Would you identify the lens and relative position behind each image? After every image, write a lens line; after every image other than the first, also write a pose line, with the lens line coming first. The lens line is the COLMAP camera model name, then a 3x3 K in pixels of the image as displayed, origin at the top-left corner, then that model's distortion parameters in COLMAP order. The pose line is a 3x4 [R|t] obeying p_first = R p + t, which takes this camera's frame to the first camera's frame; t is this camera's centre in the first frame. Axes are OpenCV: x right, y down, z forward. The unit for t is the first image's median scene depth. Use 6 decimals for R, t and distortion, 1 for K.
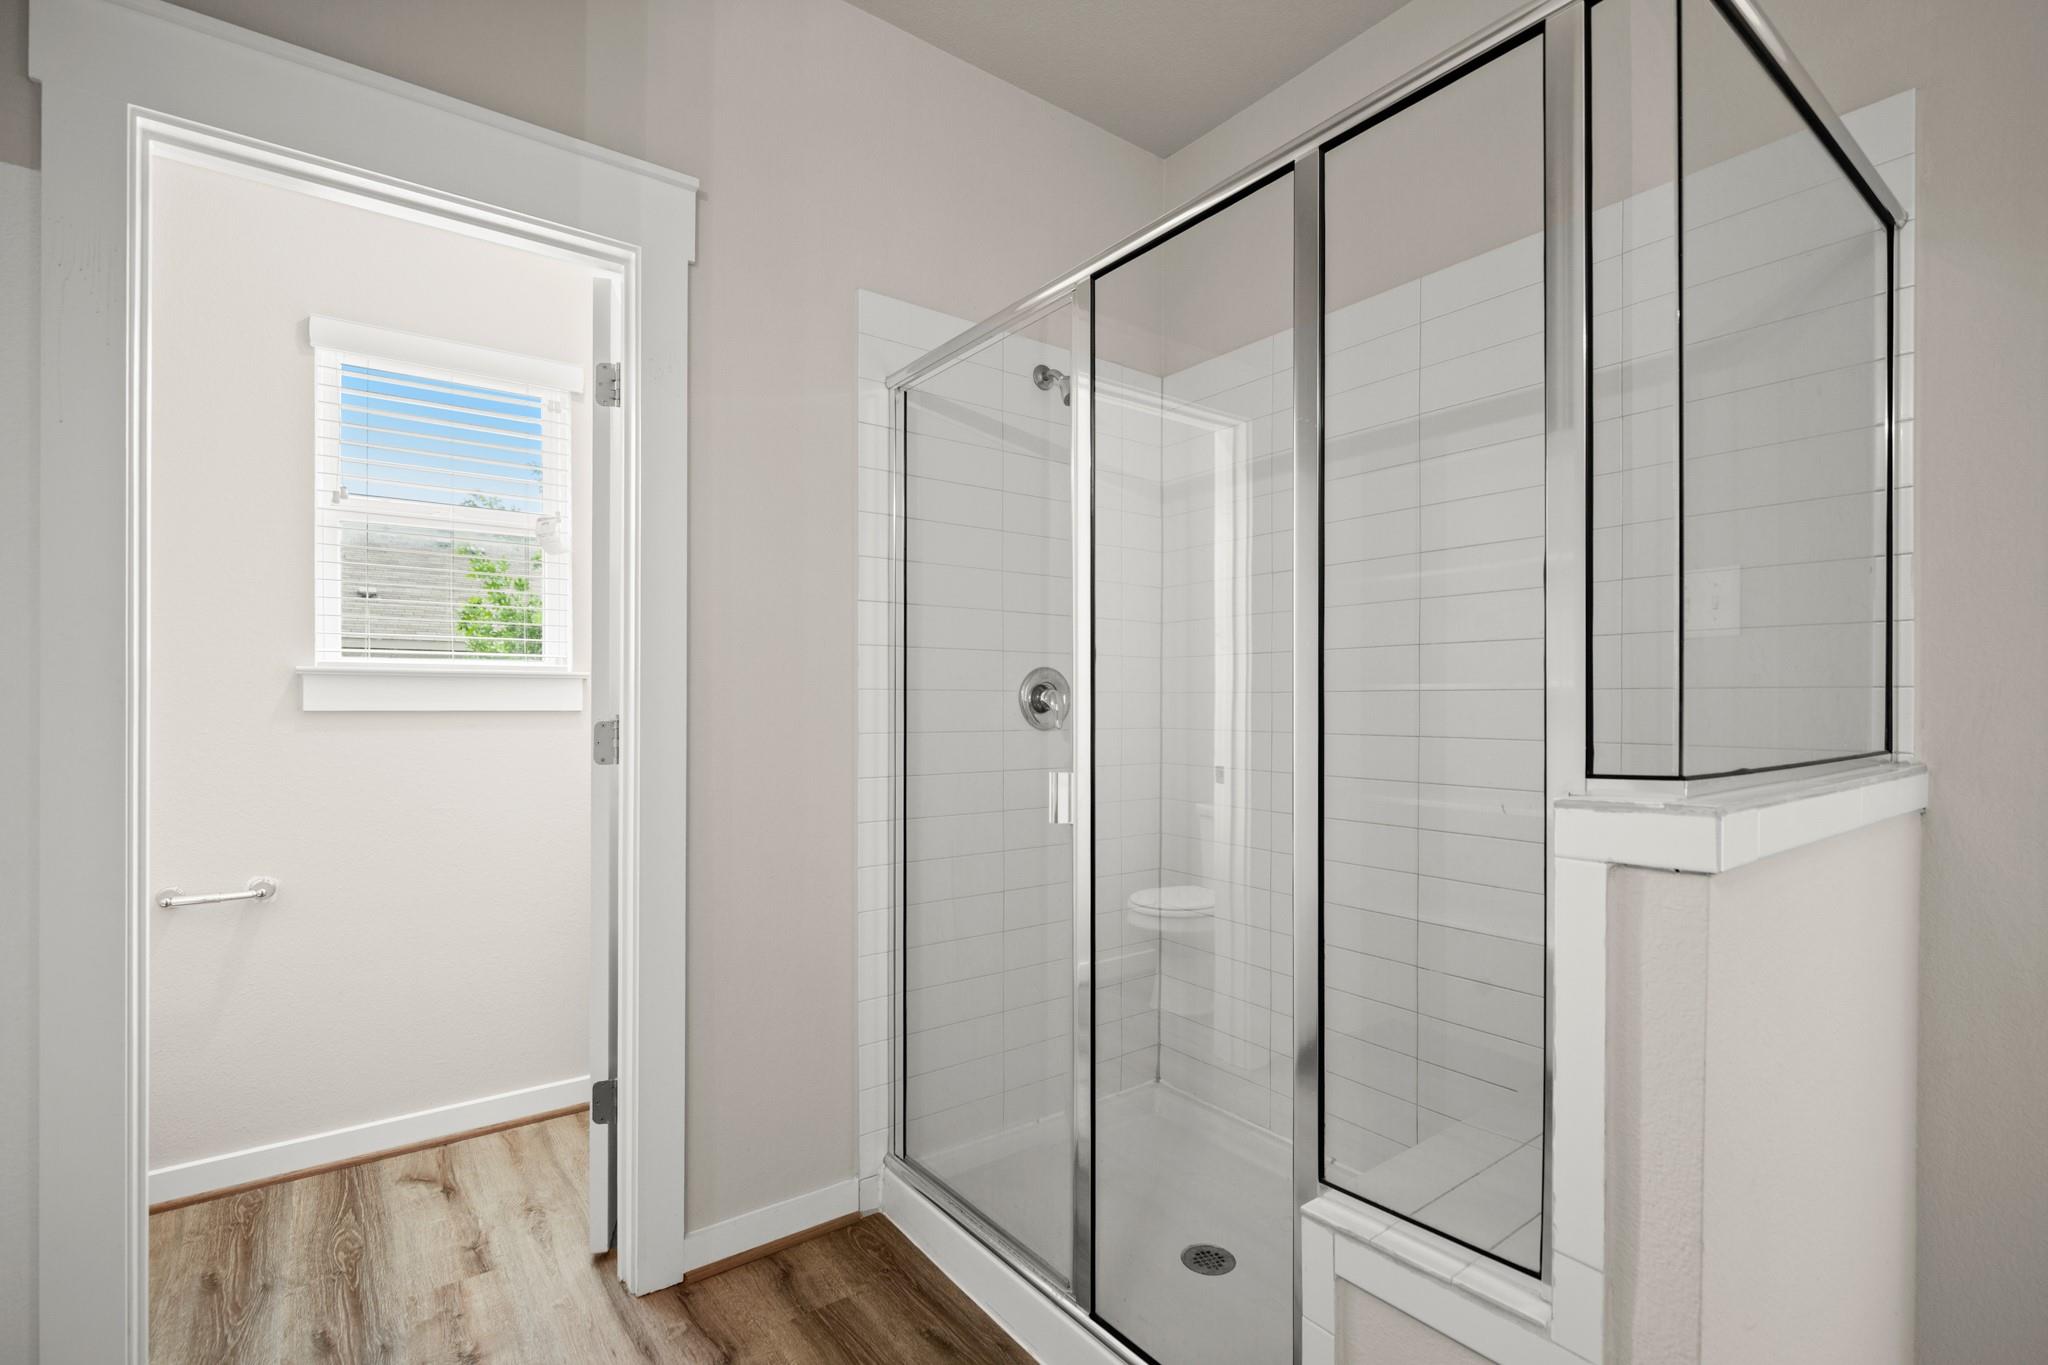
lens RADIAL K [[935.6, 0, 1031.7], [0, 935.6, 704.2], [0, 0, 1]] dist [0.000146, 0.001034]
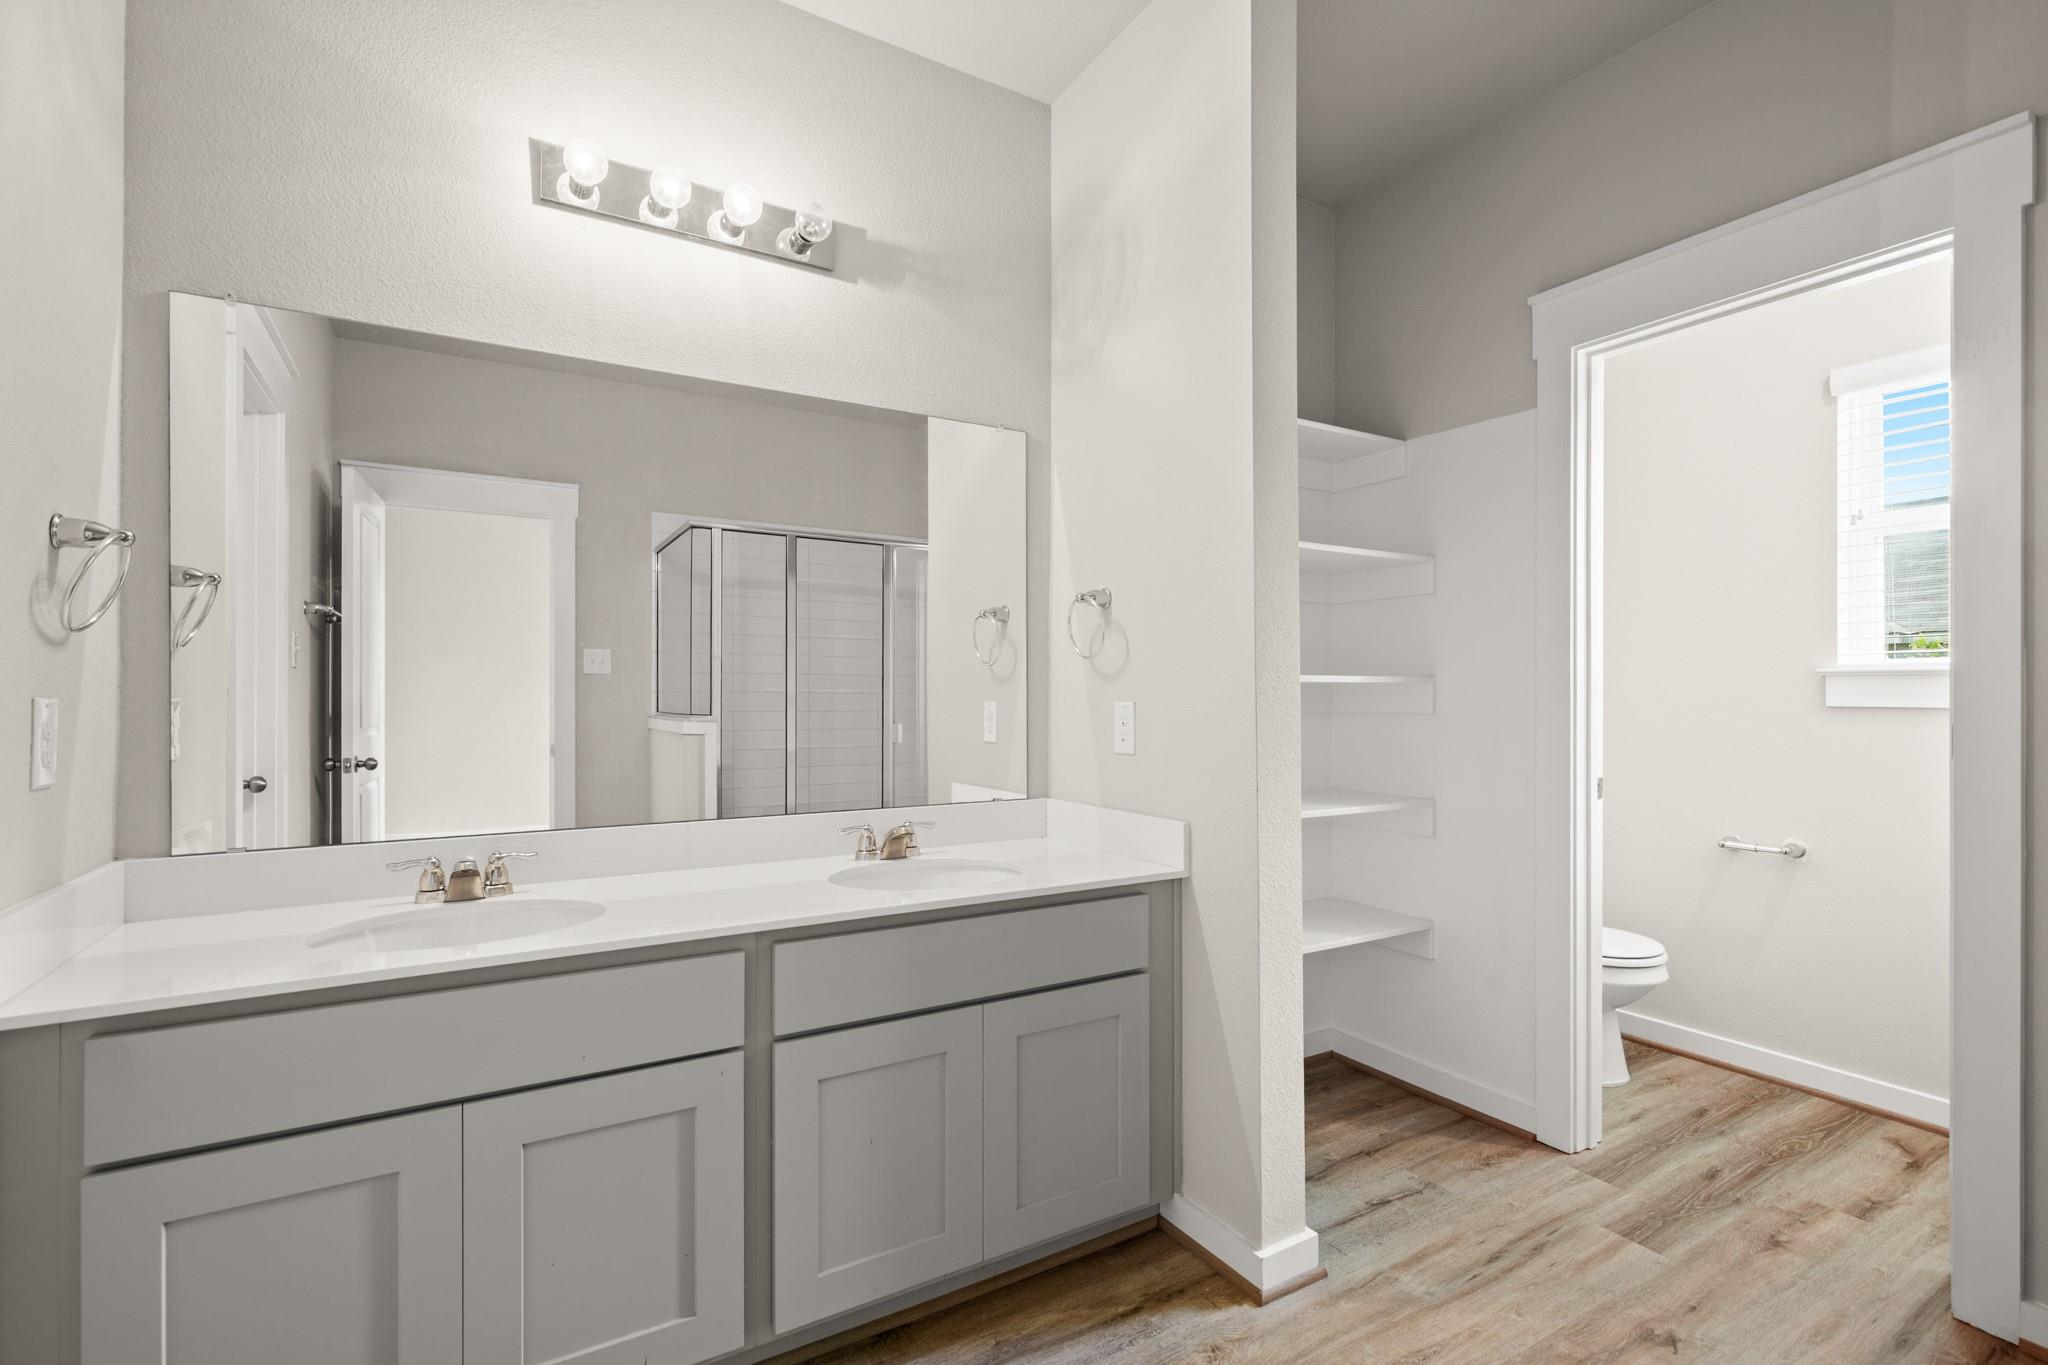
lens RADIAL K [[935.6, 0, 1030.2], [0, 935.6, 690.1], [0, 0, 1]] dist [0.000146, 0.001034]
pose [[-0.118194, -0.009621, -0.992944, 0.604496], [-0.006978, 0.999936, -0.008858, 0.005155], [0.992966, 0.005882, -0.118253, 0.157697]]
